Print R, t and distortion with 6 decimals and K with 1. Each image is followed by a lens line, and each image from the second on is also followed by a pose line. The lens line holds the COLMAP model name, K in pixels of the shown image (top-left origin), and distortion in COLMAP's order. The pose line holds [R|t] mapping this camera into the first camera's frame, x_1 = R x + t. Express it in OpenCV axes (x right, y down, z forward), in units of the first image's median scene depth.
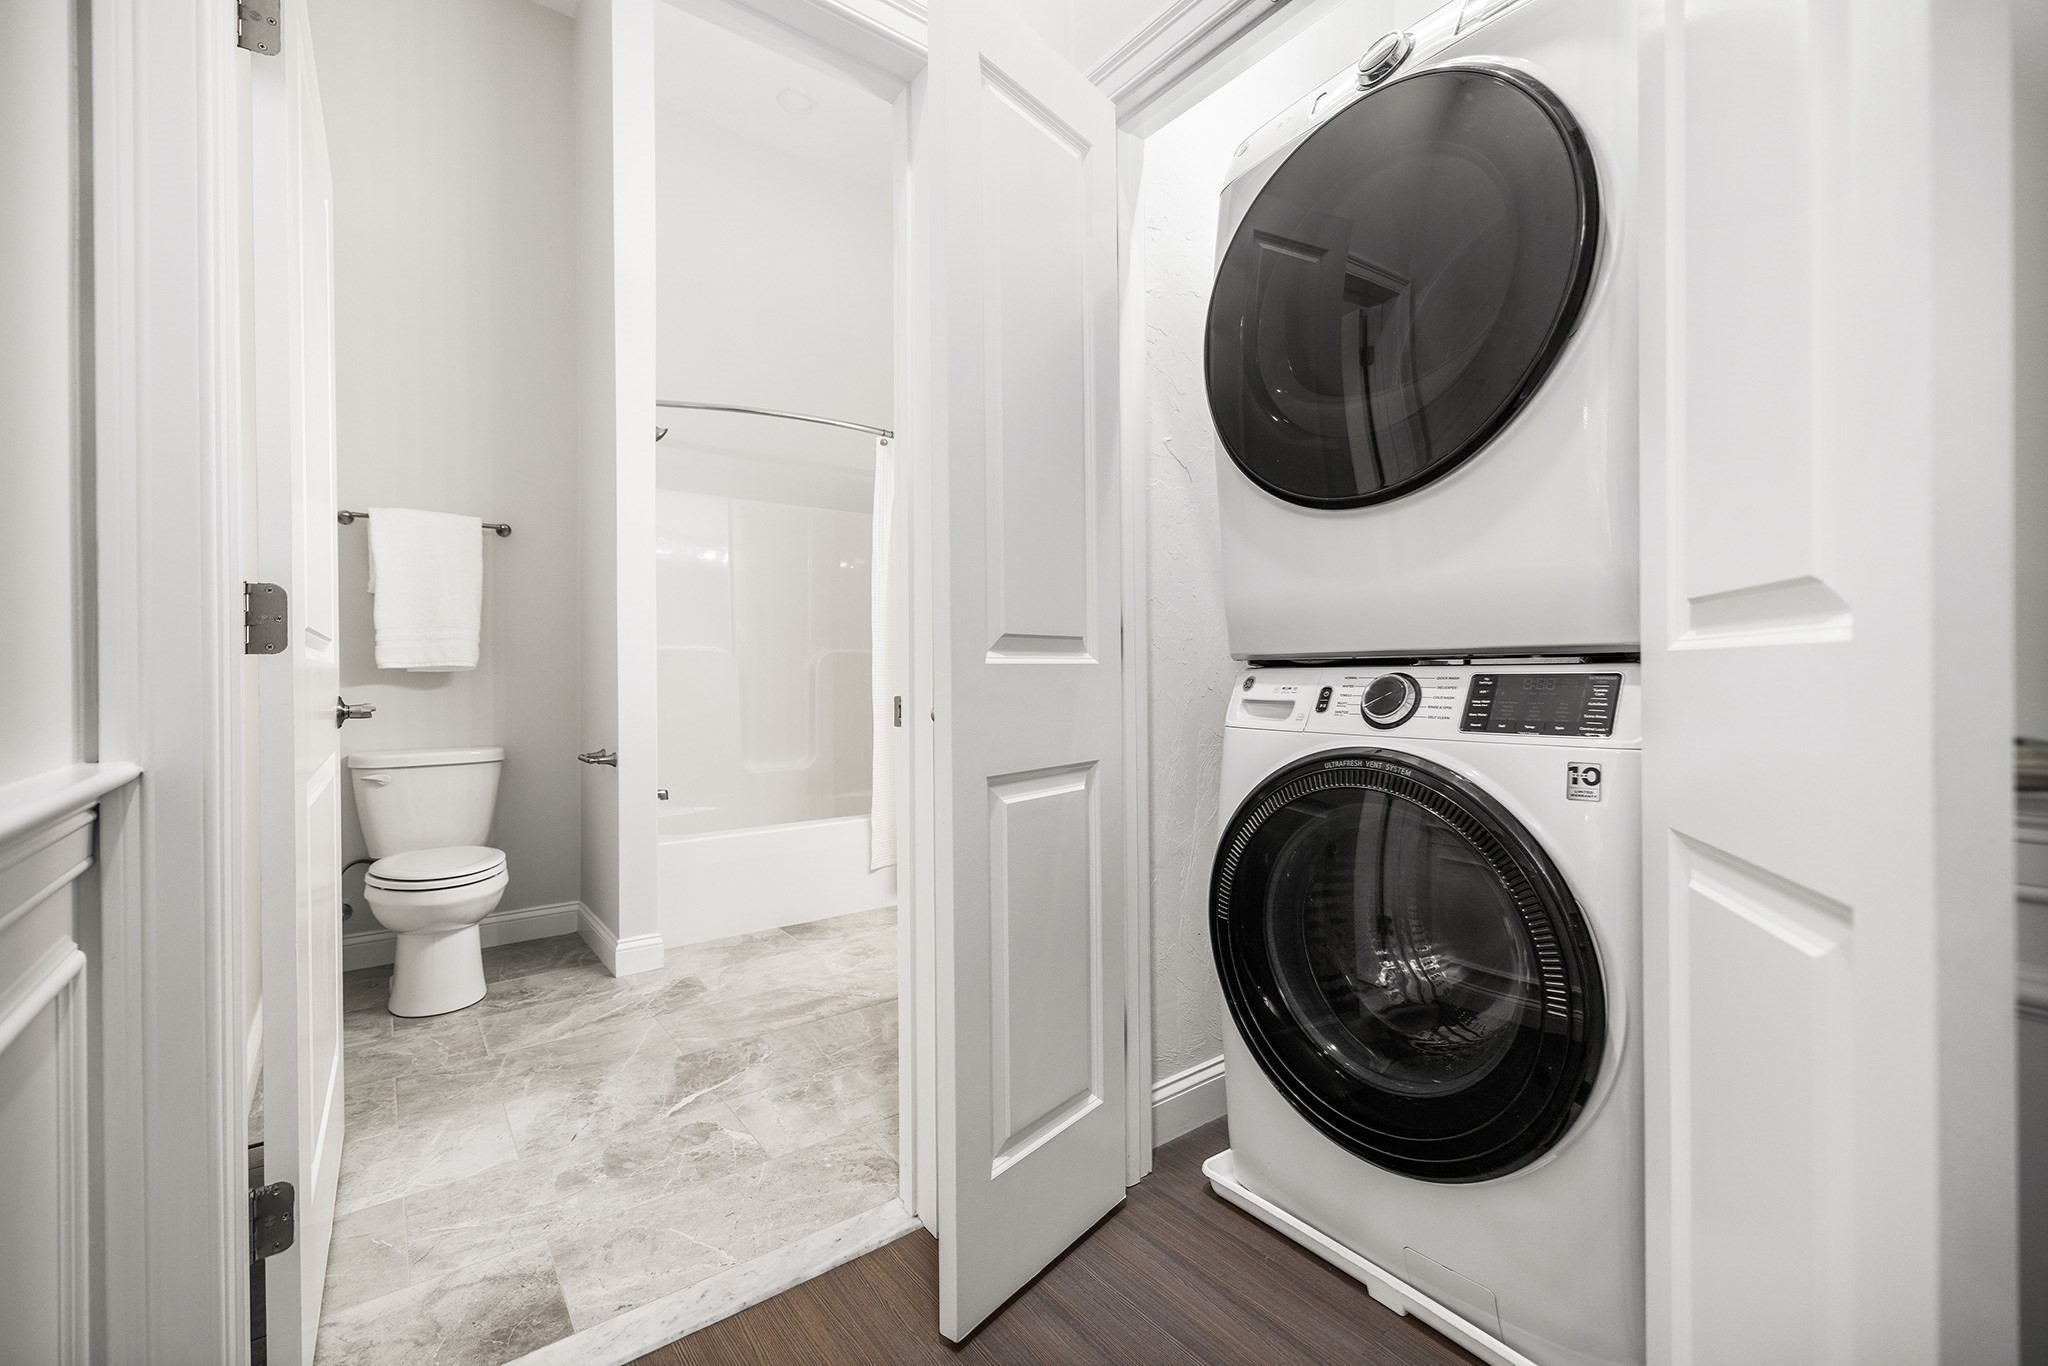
lens RADIAL K [[854.9, 0, 1016.2], [0, 854.9, 675.5], [0, 0, 1]] dist [0.000494, -0.000056]
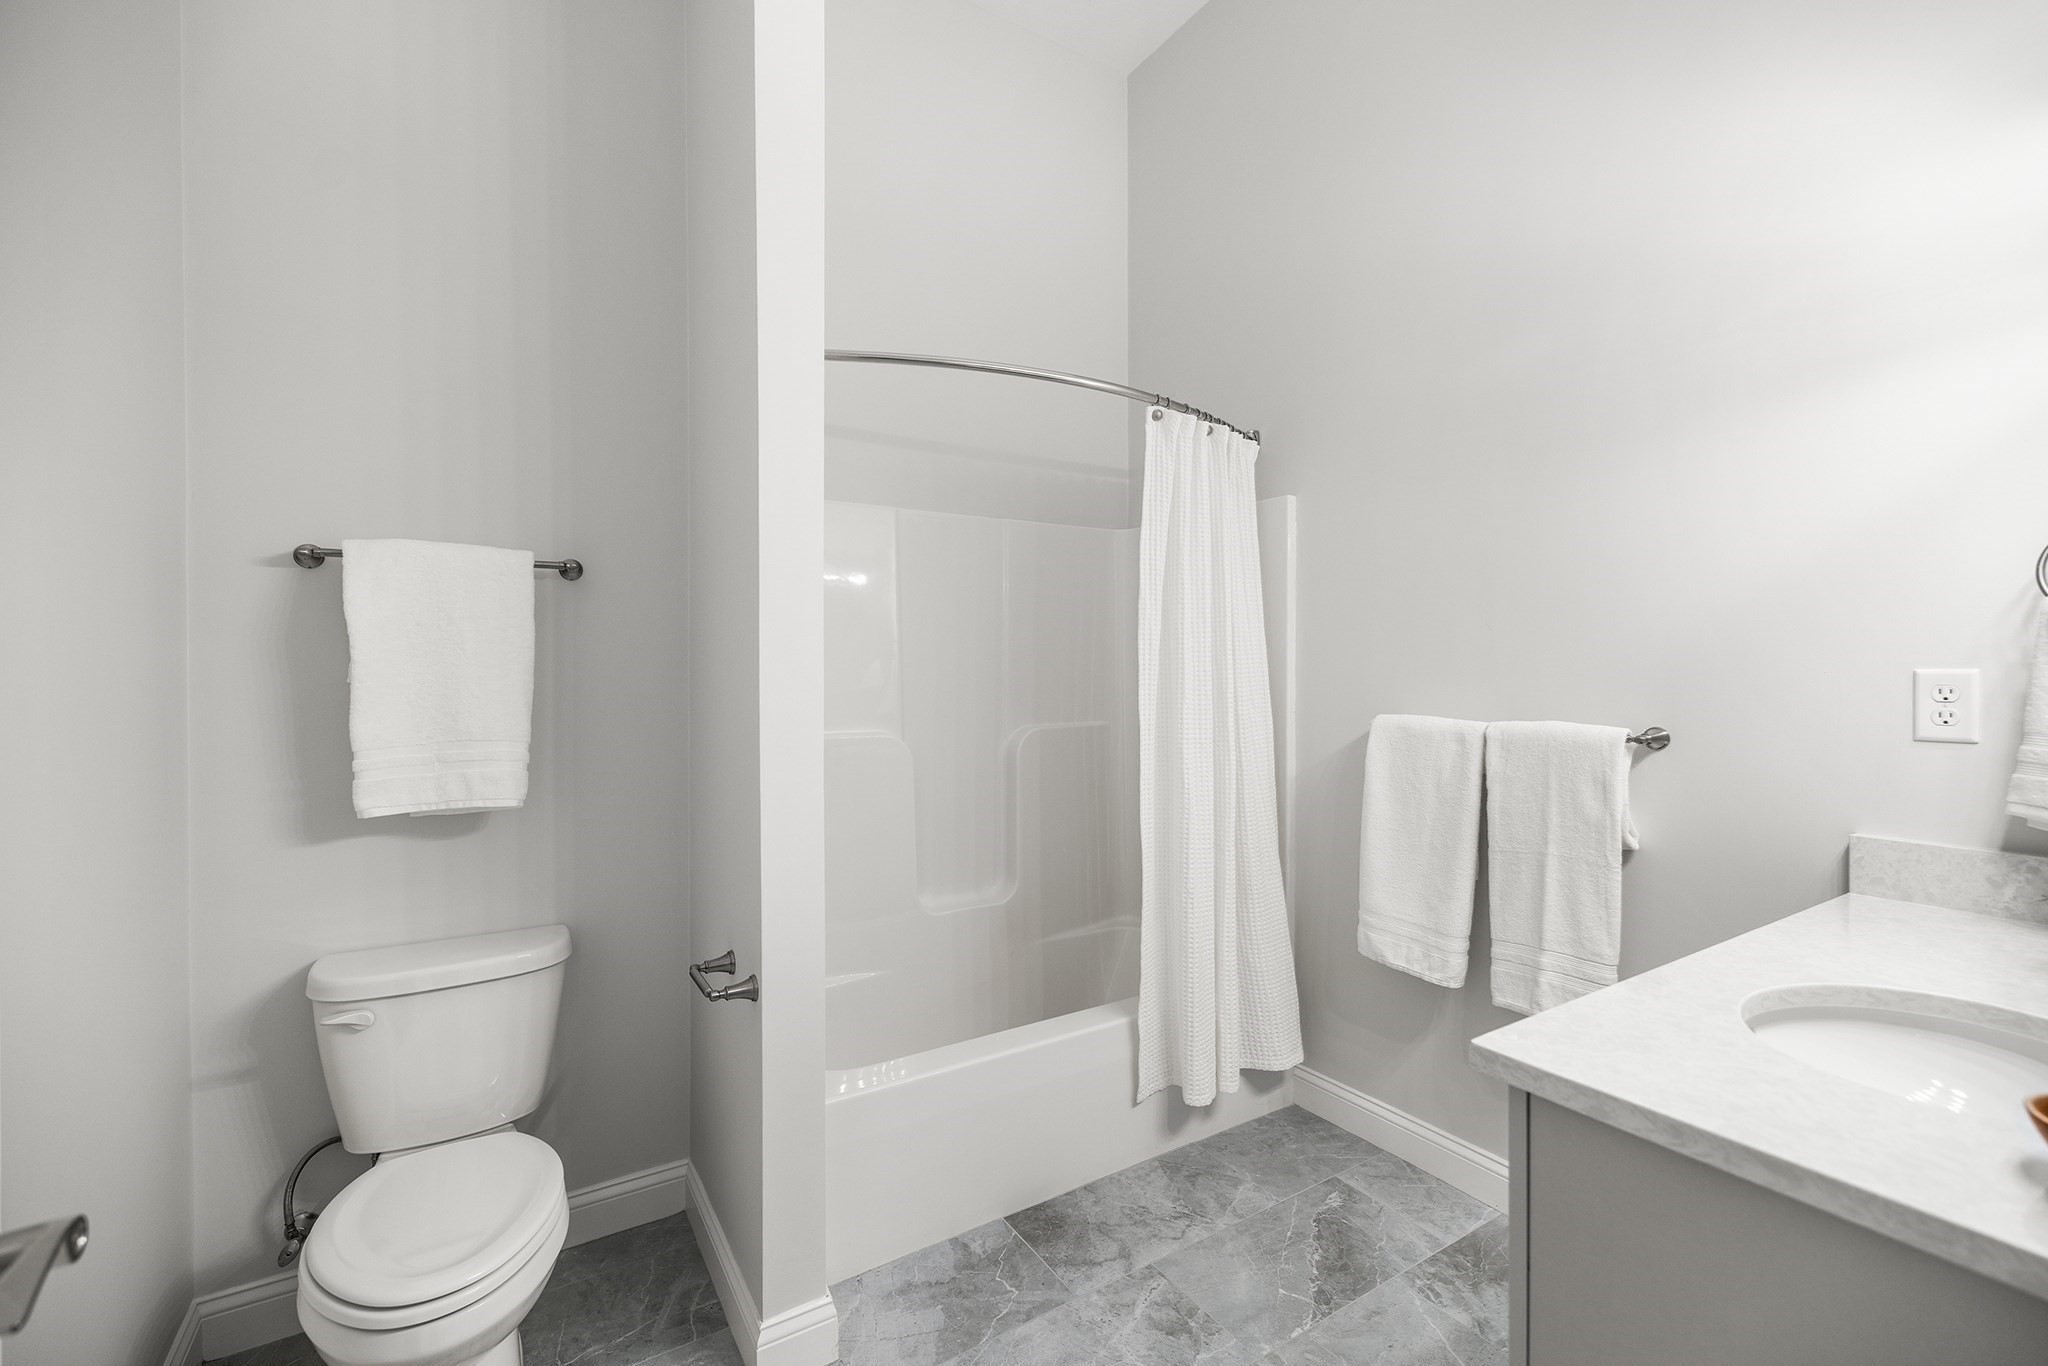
lens RADIAL K [[854.9, 0, 1016.2], [0, 854.9, 675.5], [0, 0, 1]] dist [0.000494, -0.000056]
pose [[0.995664, 0.000846, -0.093024, -0.236590], [-0.000906, 0.999999, -0.000609, -0.098346], [0.093023, 0.000691, 0.995664, 0.440717]]
